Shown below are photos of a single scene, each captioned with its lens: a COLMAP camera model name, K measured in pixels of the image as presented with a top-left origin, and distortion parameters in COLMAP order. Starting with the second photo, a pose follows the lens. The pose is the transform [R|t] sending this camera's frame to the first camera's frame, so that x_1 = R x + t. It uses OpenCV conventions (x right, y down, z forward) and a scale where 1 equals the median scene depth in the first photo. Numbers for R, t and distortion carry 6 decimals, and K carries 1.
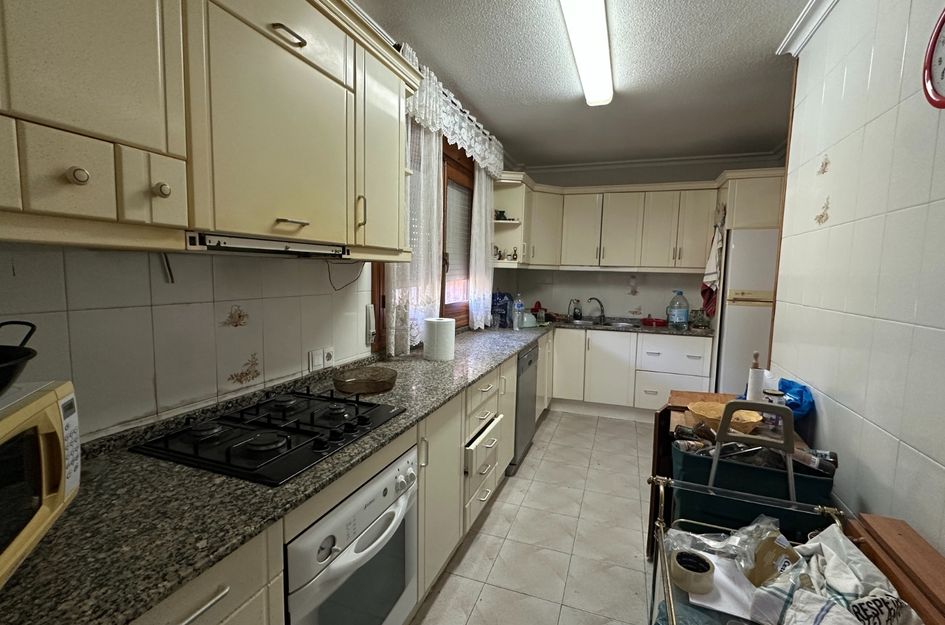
lens RADIAL K [[419.1, 0, 472.5], [0, 419.1, 312.5], [0, 0, 1]] dist [-0.003109, -0.000174]
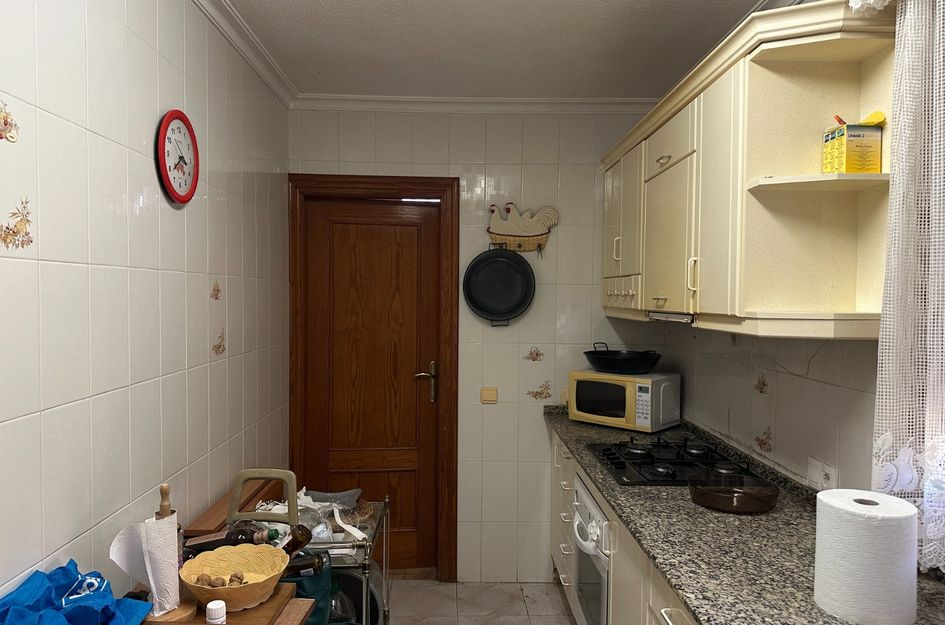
lens RADIAL K [[656.2, 0, 476.6], [0, 656.2, 315.1], [0, 0, 1]] dist [0.131177, -0.181032]
pose [[-0.925162, -0.018417, -0.379125, 0.723821], [-0.064548, 0.991907, 0.109330, -0.293250], [0.374044, 0.125620, -0.918864, 2.220346]]
